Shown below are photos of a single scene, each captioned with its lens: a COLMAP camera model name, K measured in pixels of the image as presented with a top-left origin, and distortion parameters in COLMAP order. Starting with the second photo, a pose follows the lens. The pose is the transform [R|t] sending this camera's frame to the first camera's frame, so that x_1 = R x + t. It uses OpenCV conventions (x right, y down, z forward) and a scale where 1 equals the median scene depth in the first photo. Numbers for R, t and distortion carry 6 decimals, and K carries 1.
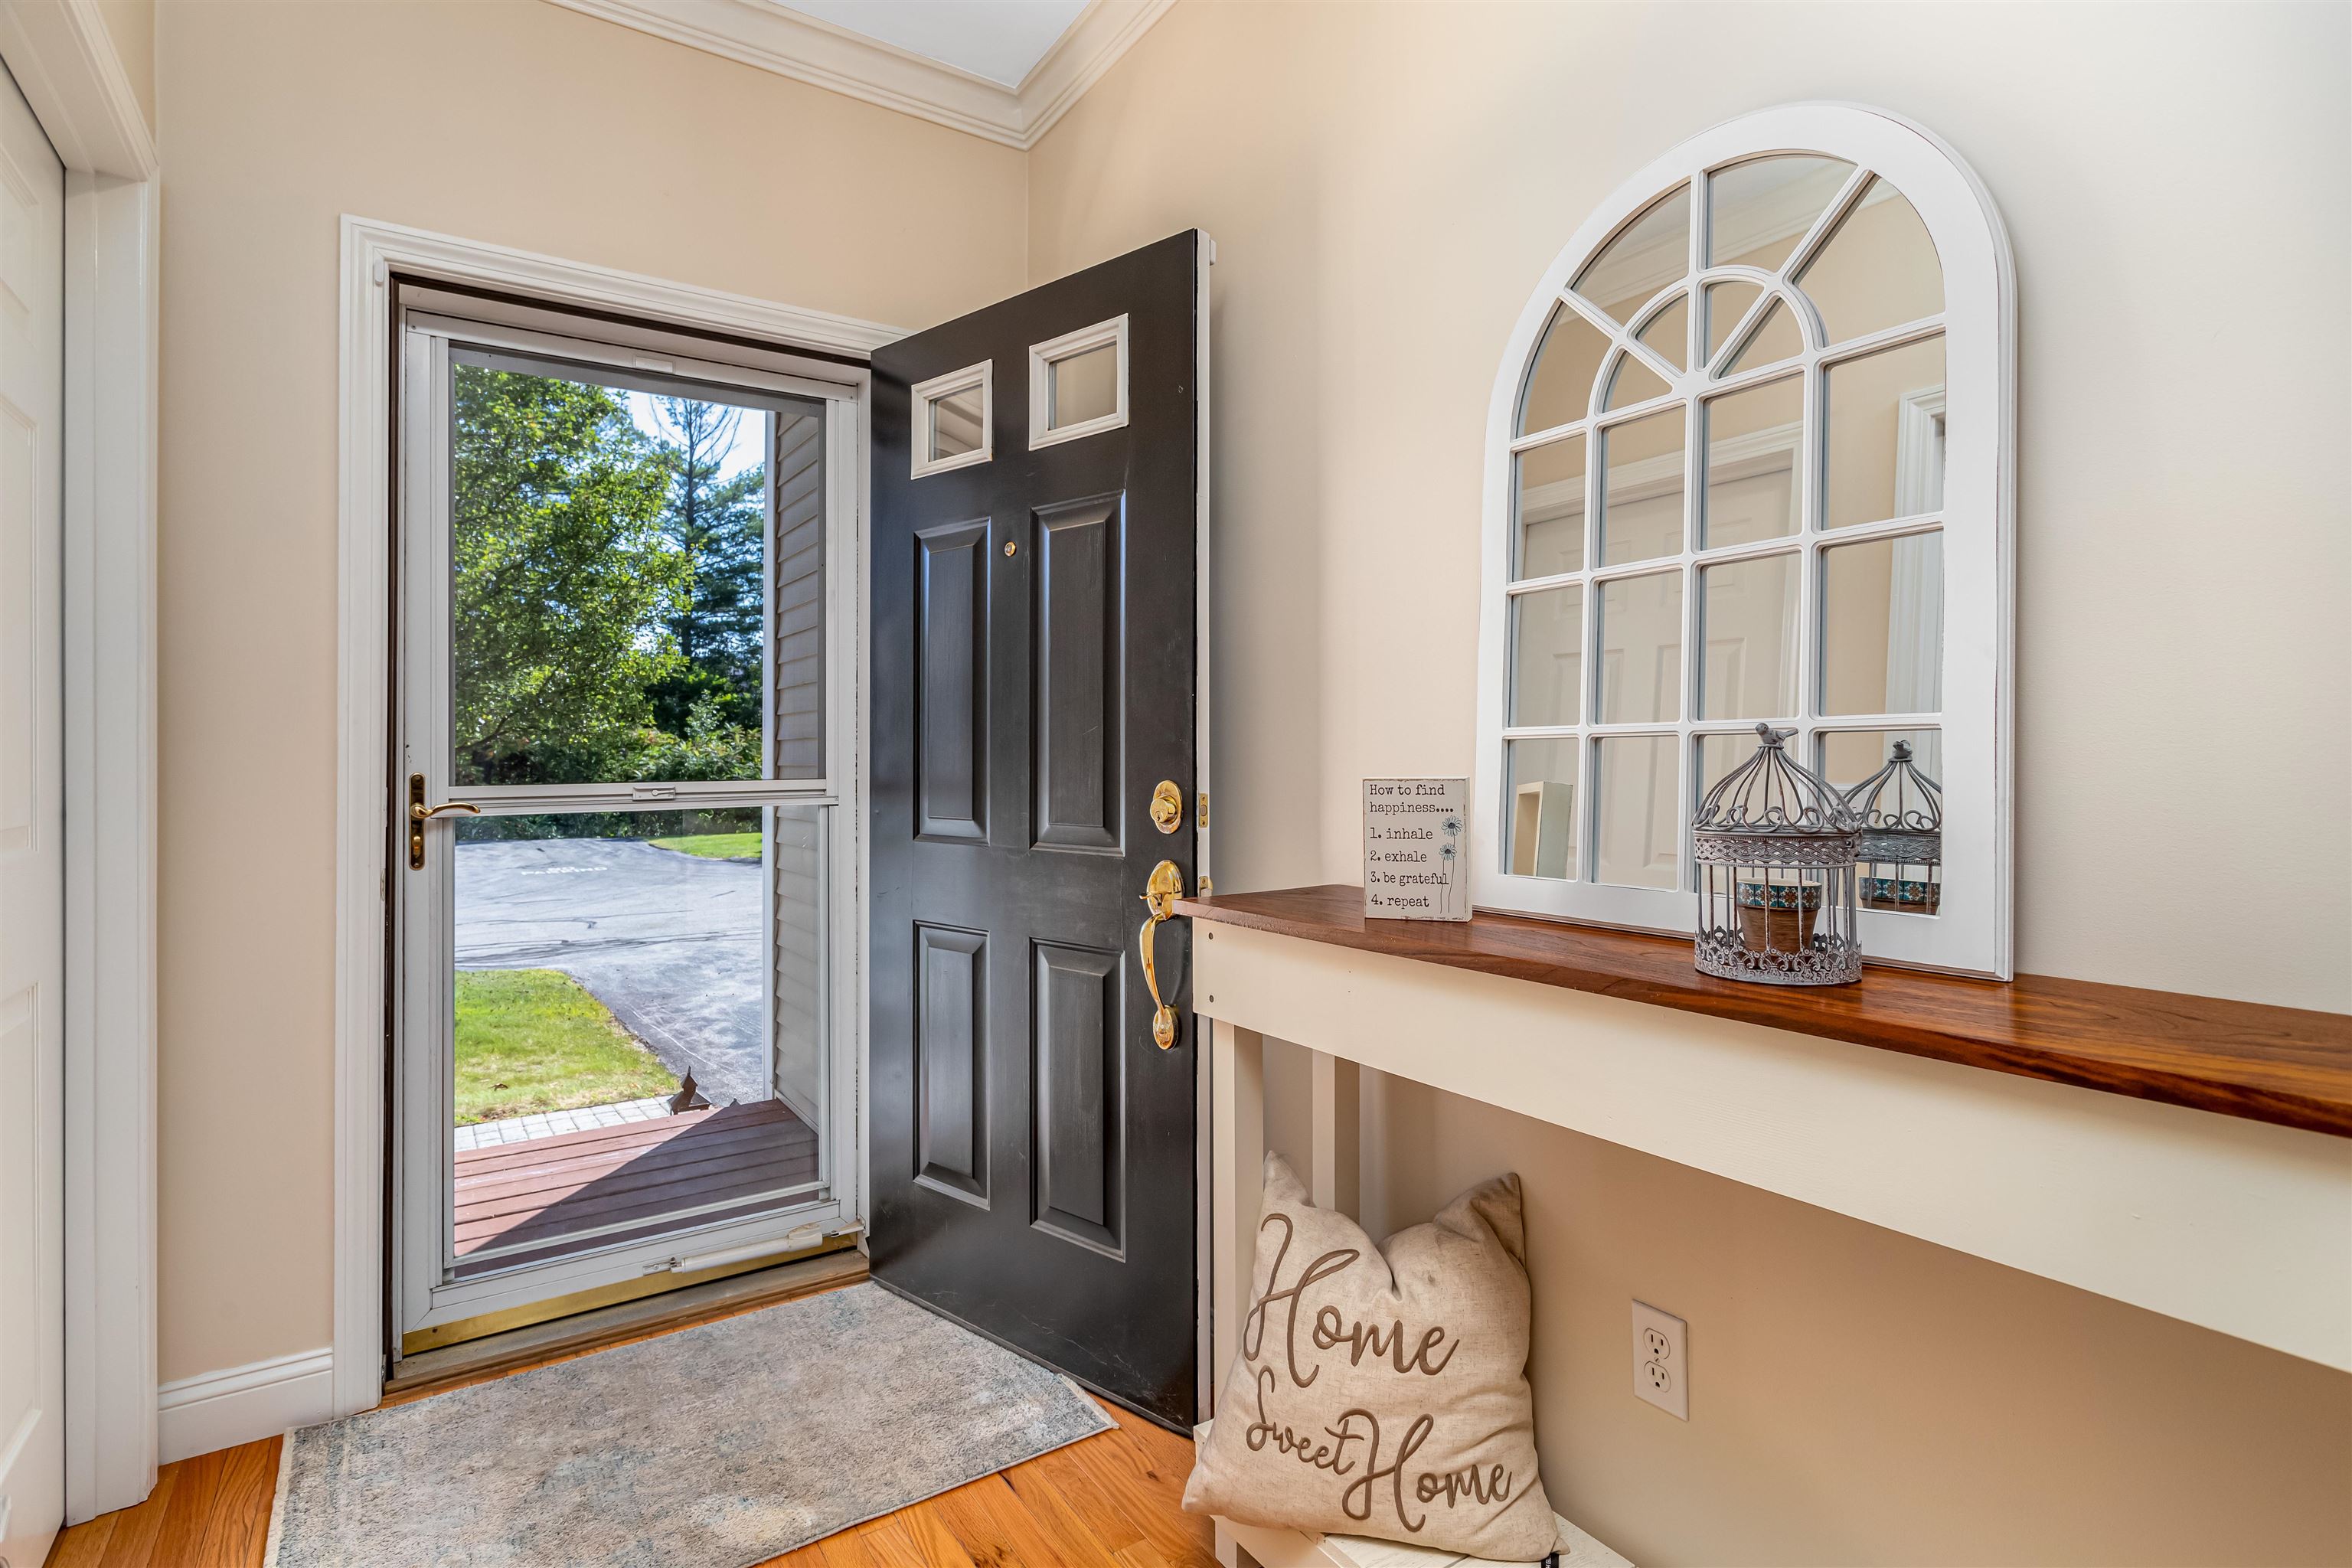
lens RADIAL K [[1135.3, 0, 1162.5], [0, 1135.3, 748.4], [0, 0, 1]] dist [0.002122, -0.004066]
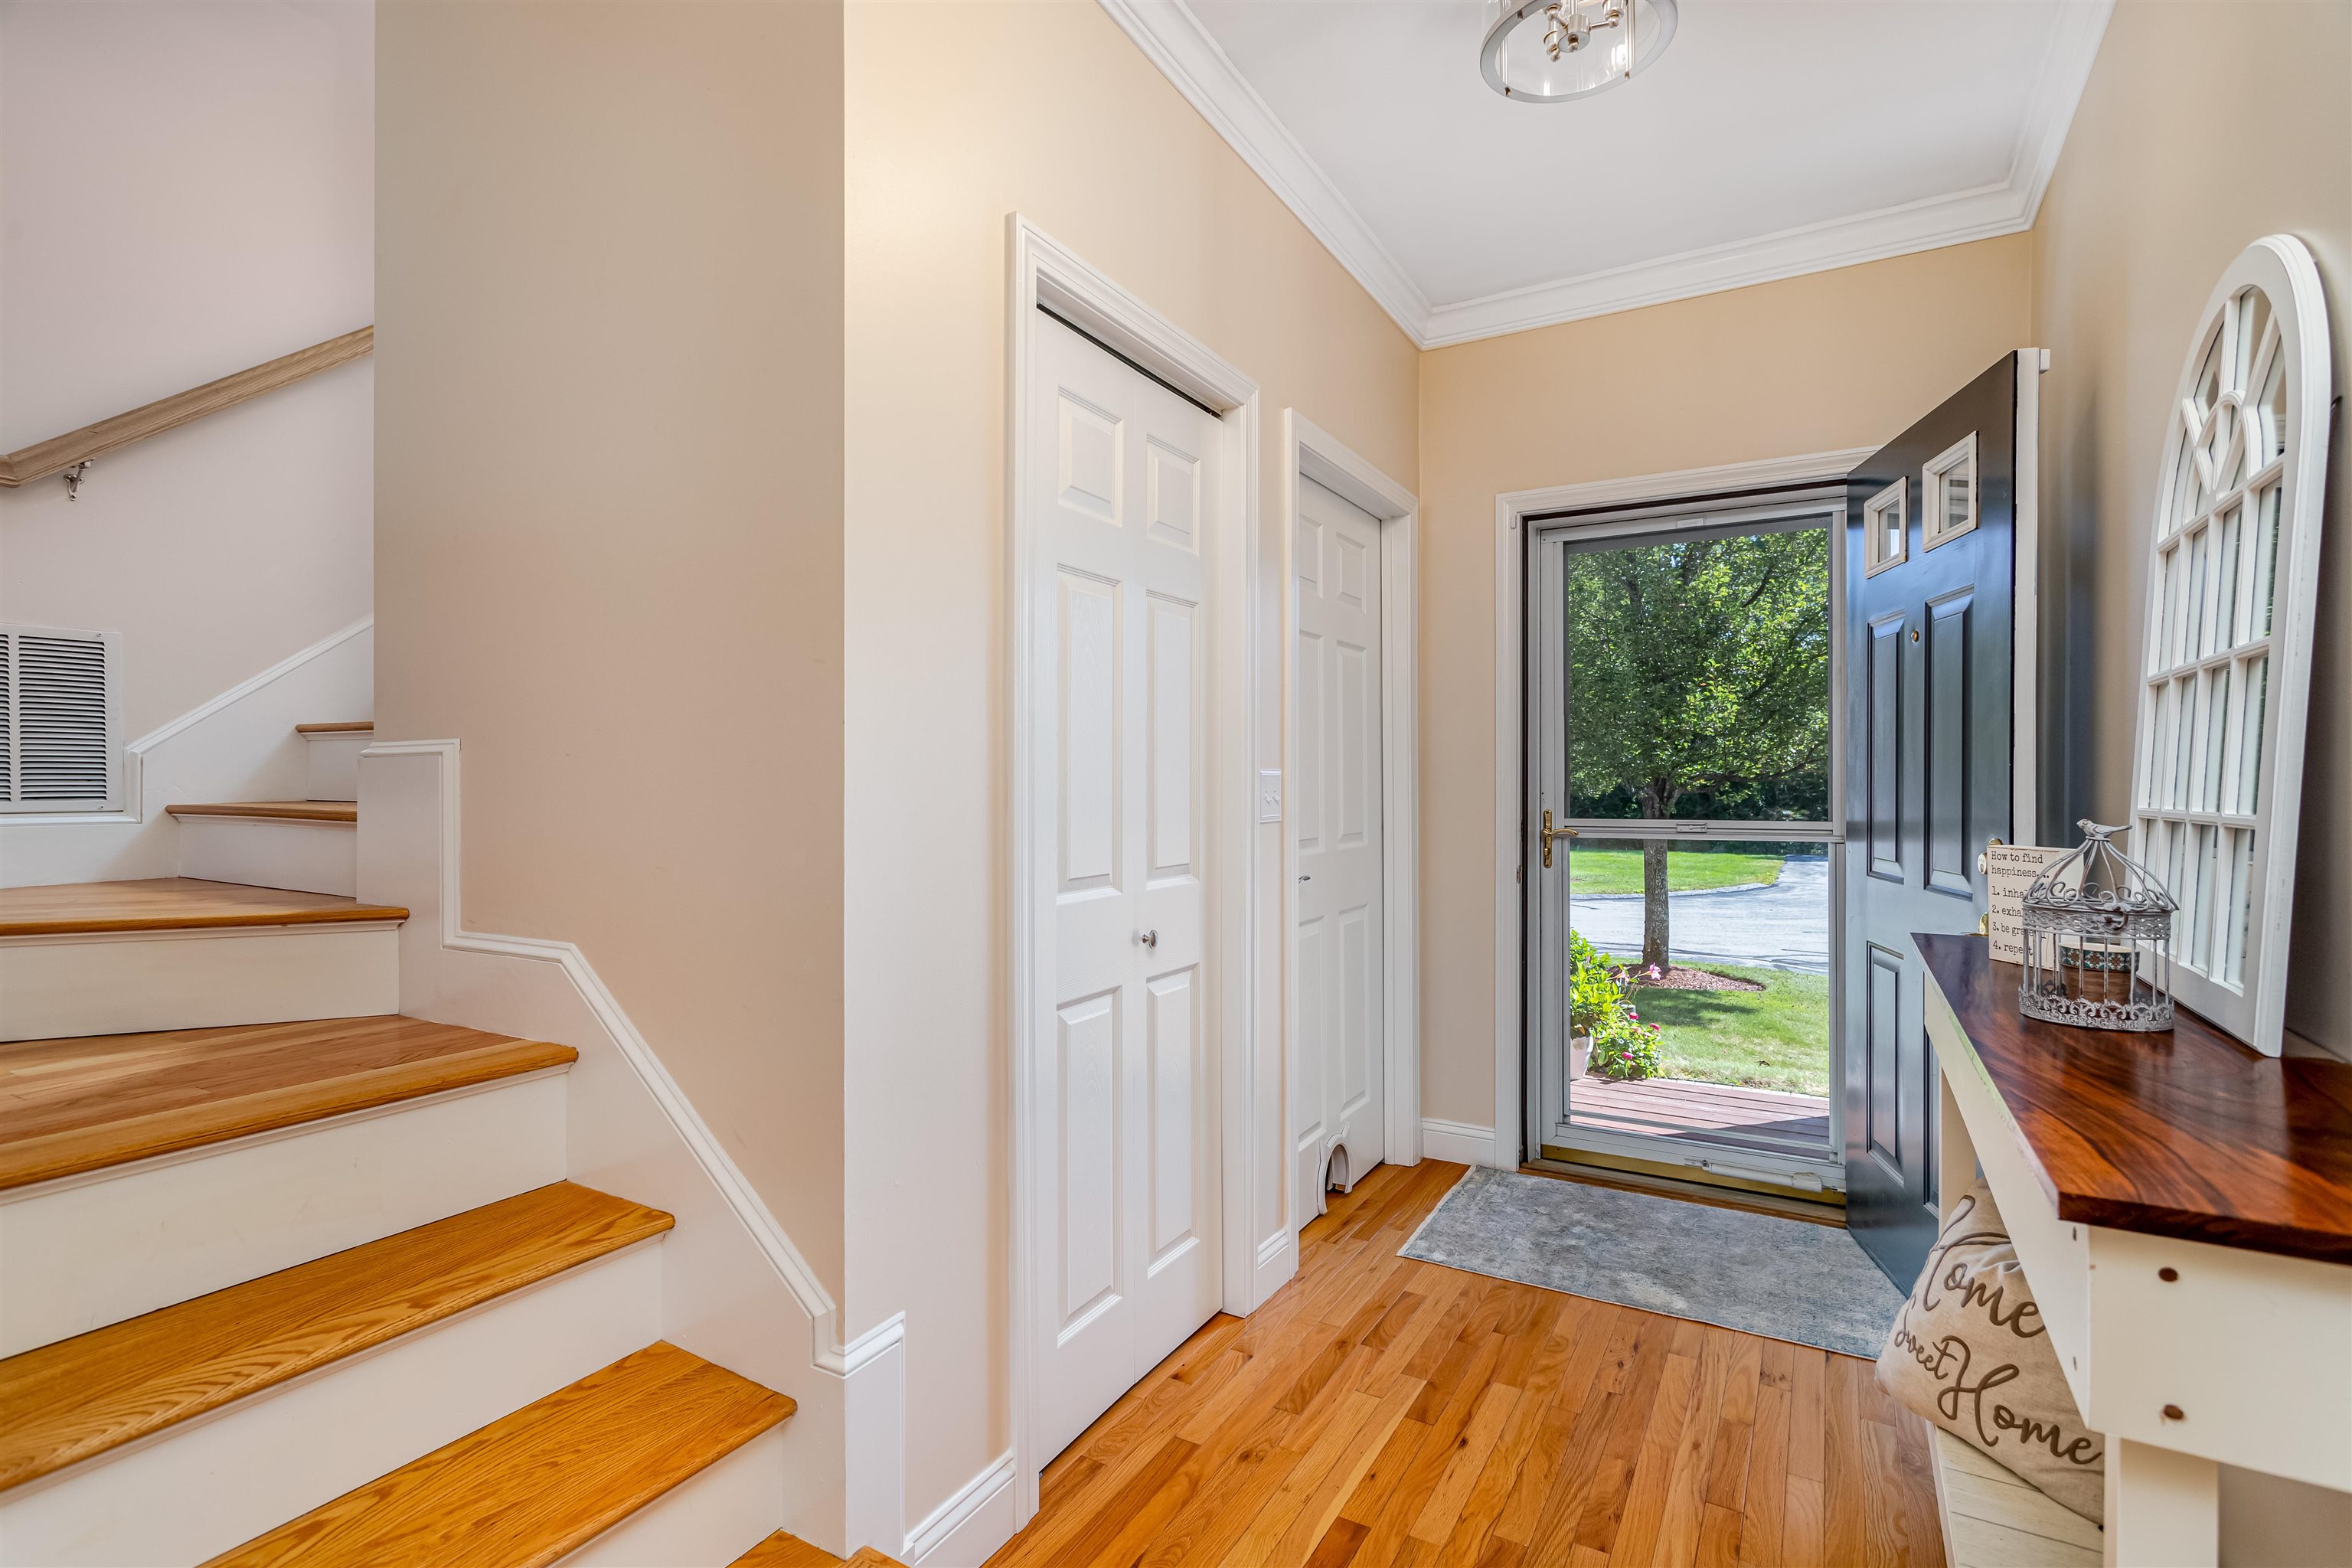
lens RADIAL K [[1135.3, 0, 1176.6], [0, 1135.3, 787.7], [0, 0, 1]] dist [0.002122, -0.004066]
pose [[0.446904, 0.013916, -0.894473, 0.674214], [0.004152, 0.999836, 0.017630, -0.046387], [0.894572, -0.011592, 0.446773, -0.257396]]
